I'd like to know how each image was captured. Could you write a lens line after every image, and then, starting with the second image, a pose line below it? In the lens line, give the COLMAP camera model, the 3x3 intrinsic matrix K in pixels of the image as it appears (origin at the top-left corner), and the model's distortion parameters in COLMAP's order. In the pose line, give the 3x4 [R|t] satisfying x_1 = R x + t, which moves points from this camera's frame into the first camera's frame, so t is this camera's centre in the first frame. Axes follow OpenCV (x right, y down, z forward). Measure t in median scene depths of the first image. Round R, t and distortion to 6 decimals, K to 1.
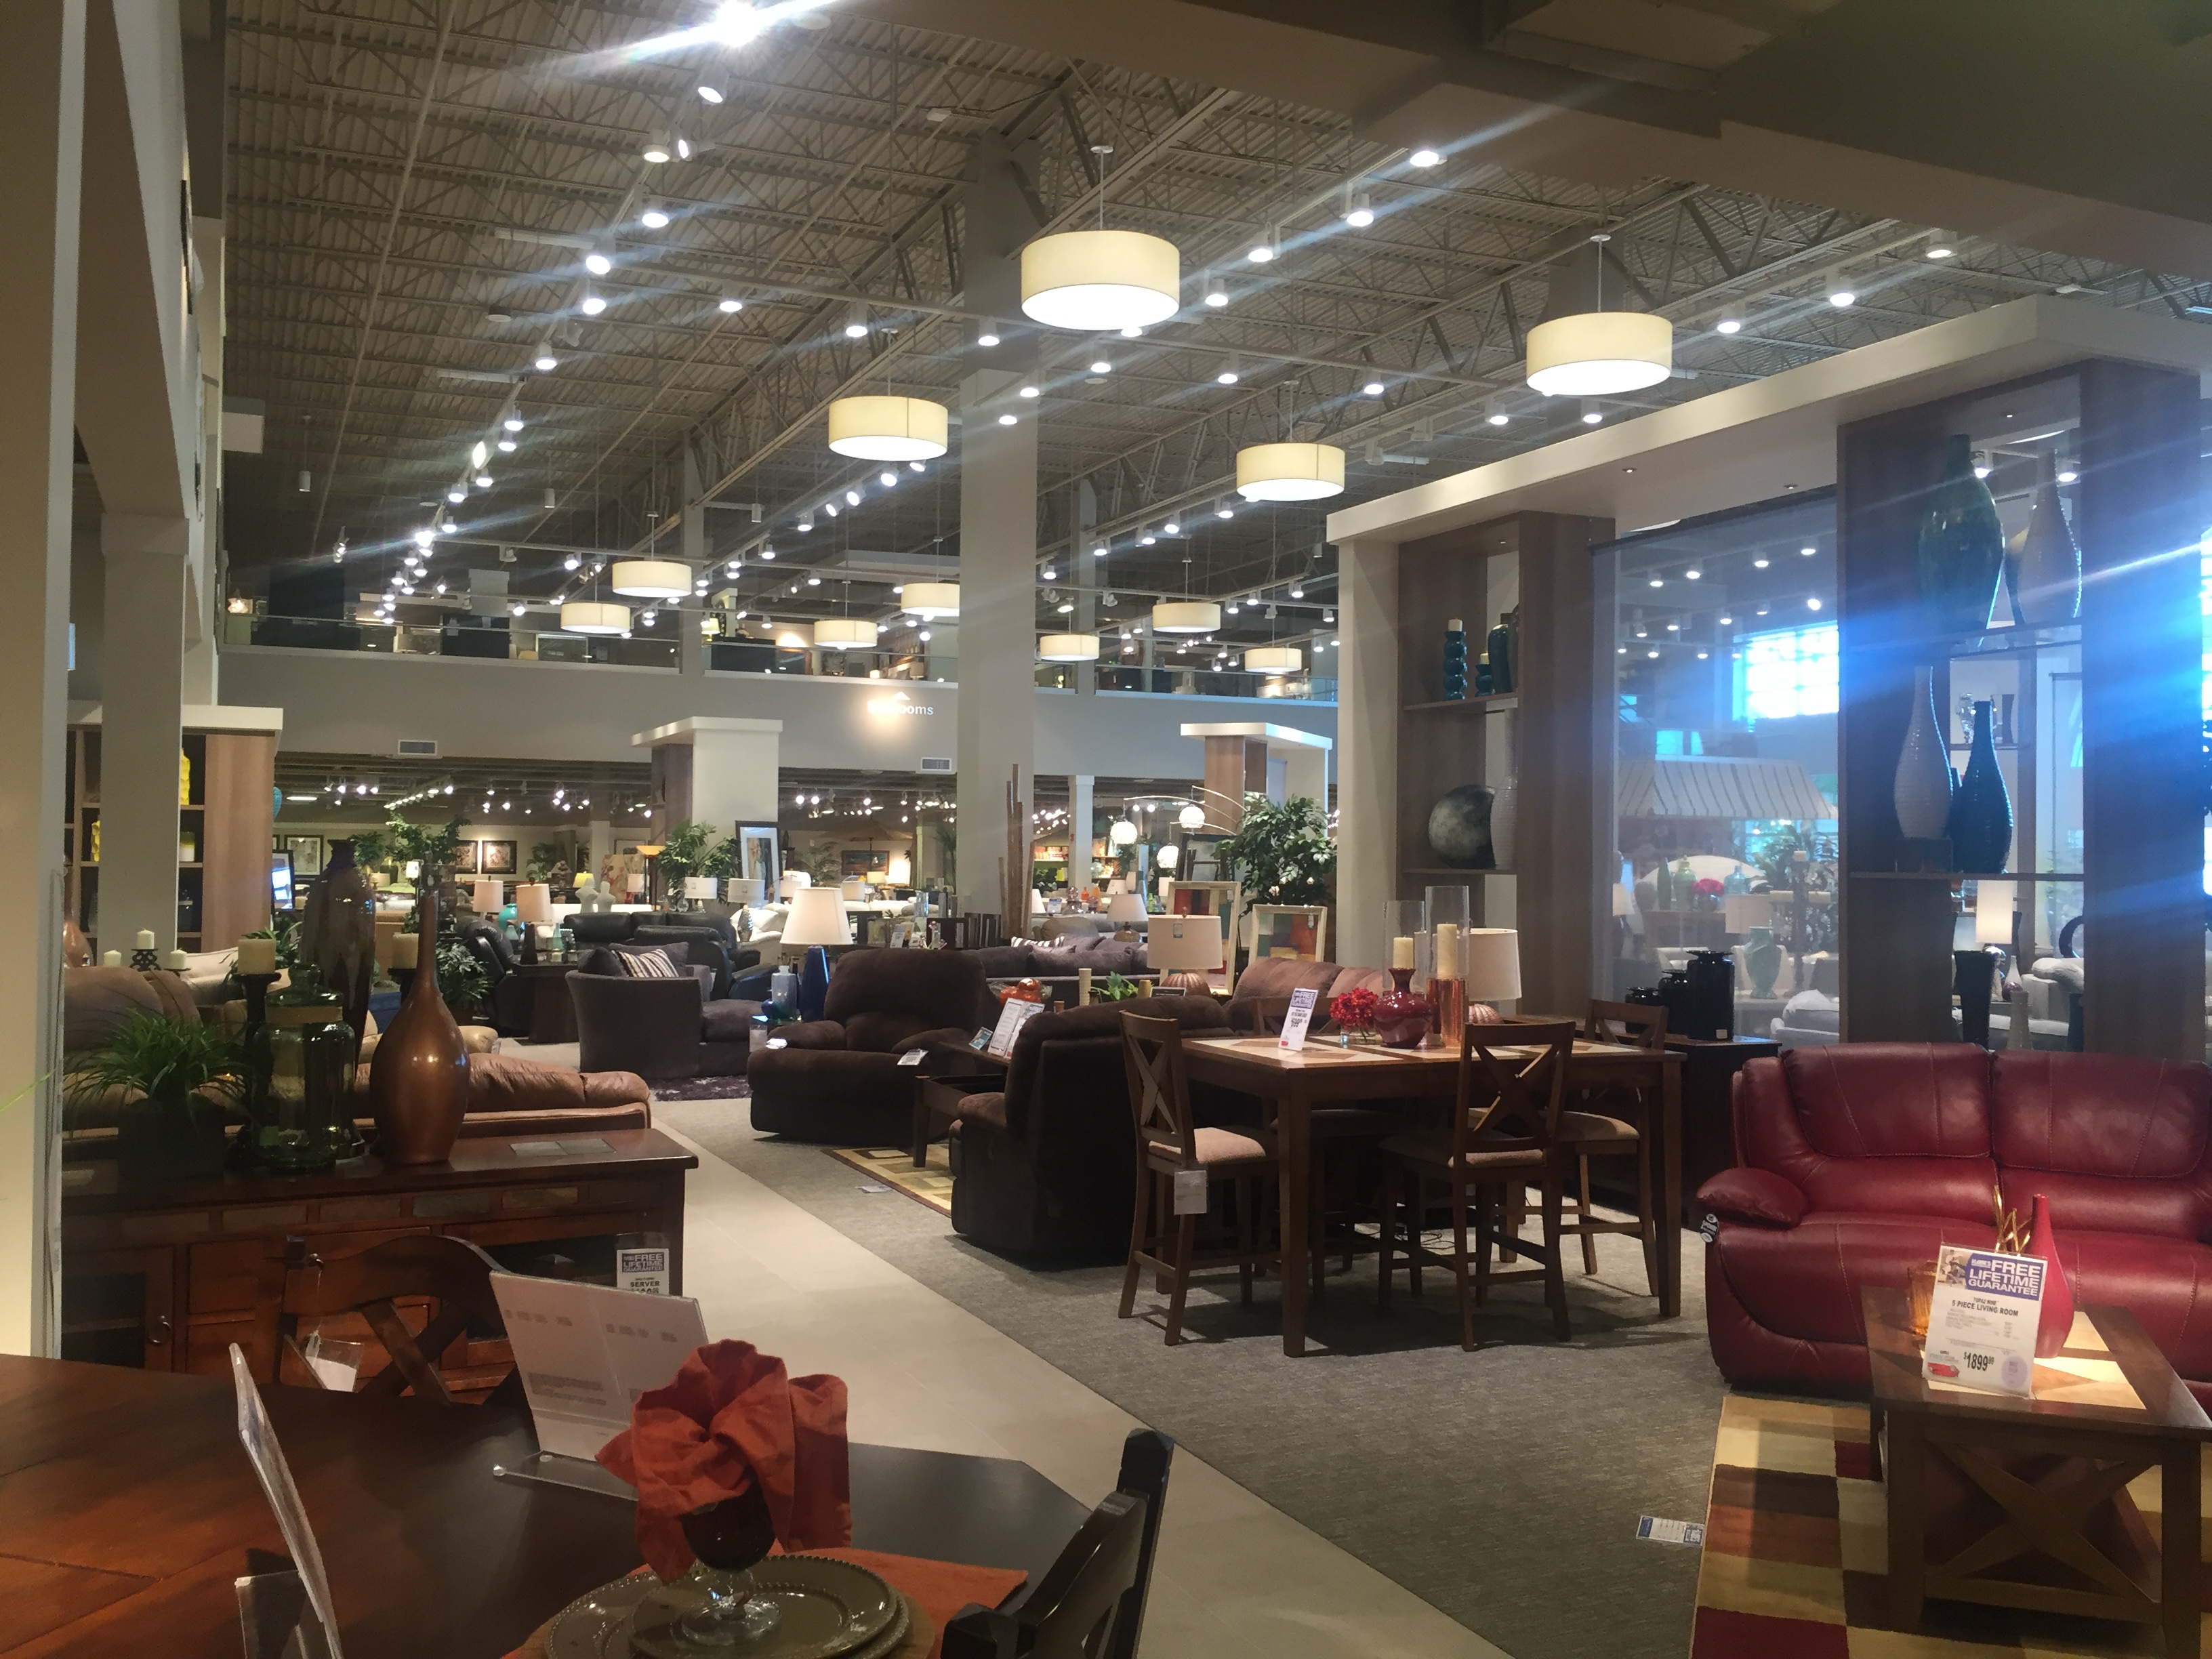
lens RADIAL K [[1898.8, 0, 1092.2], [0, 1898.8, 844.2], [0, 0, 1]] dist [0.080159, -0.114874]
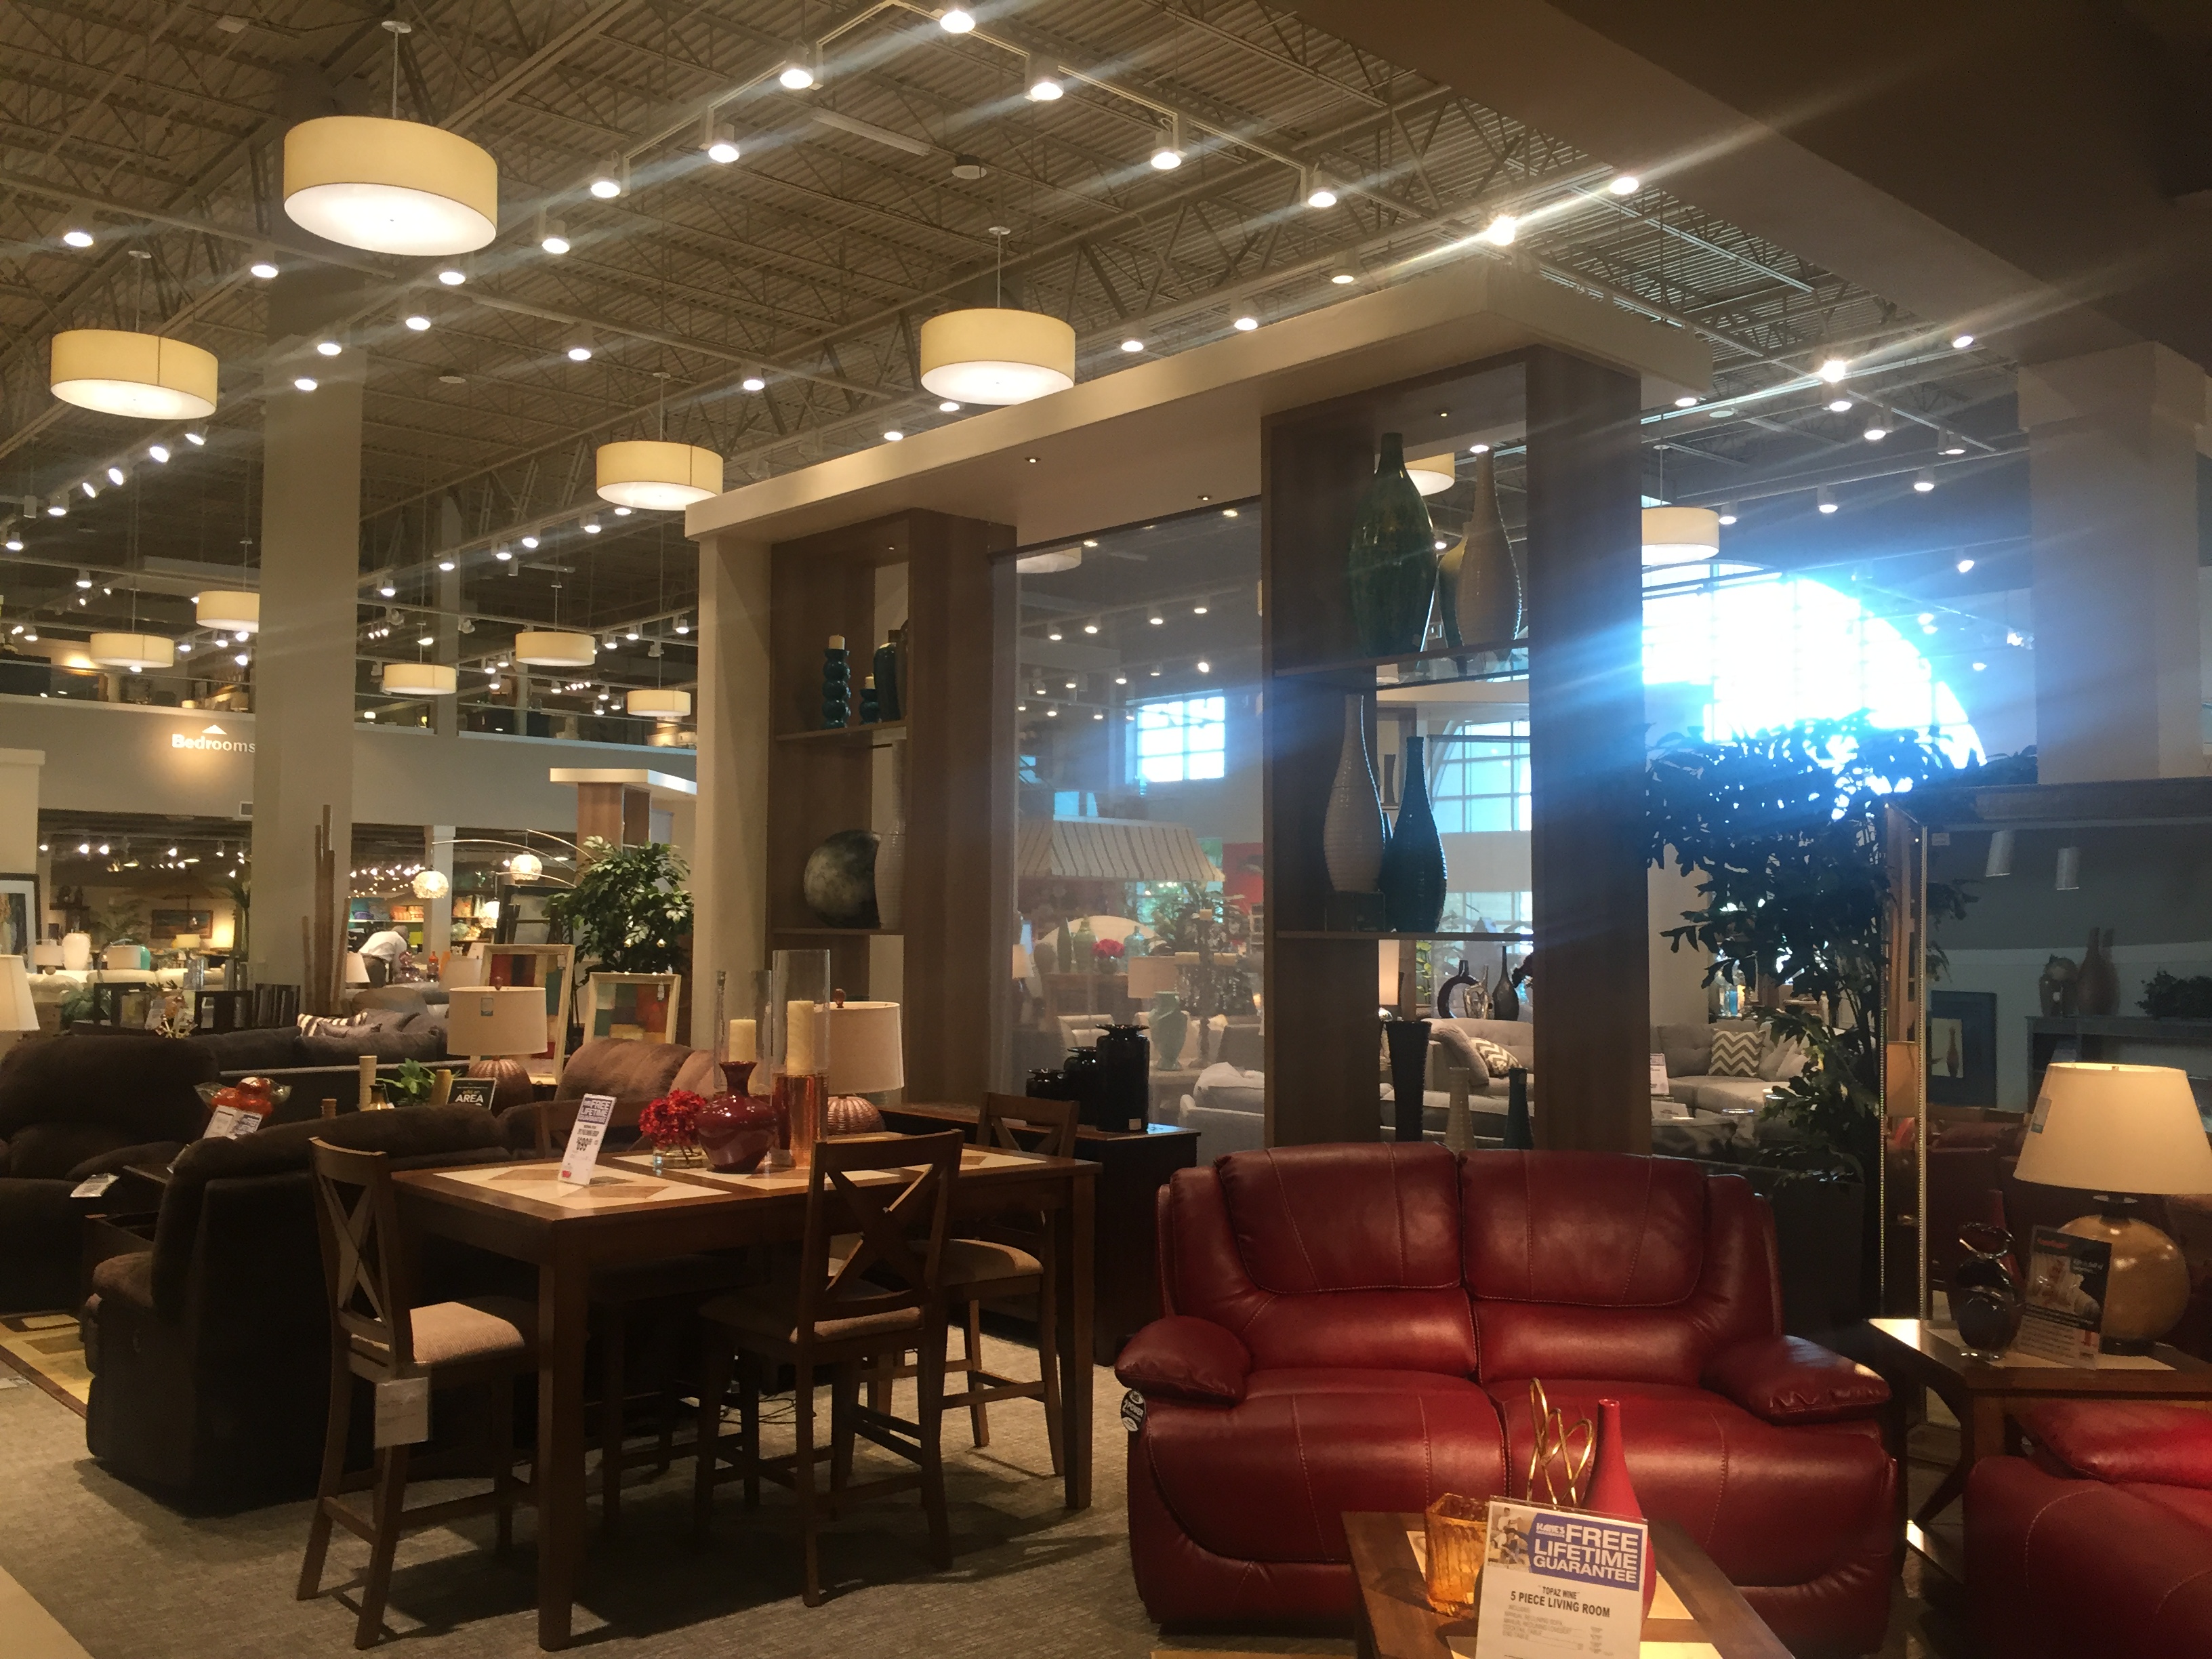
lens RADIAL K [[1898.8, 0, 1092.2], [0, 1898.8, 844.2], [0, 0, 1]] dist [0.080159, -0.114874]
pose [[0.952809, 0.013589, 0.303268, 0.039182], [-0.003769, 0.999450, -0.032943, 0.002675], [-0.303549, 0.030245, 0.952336, 0.144830]]
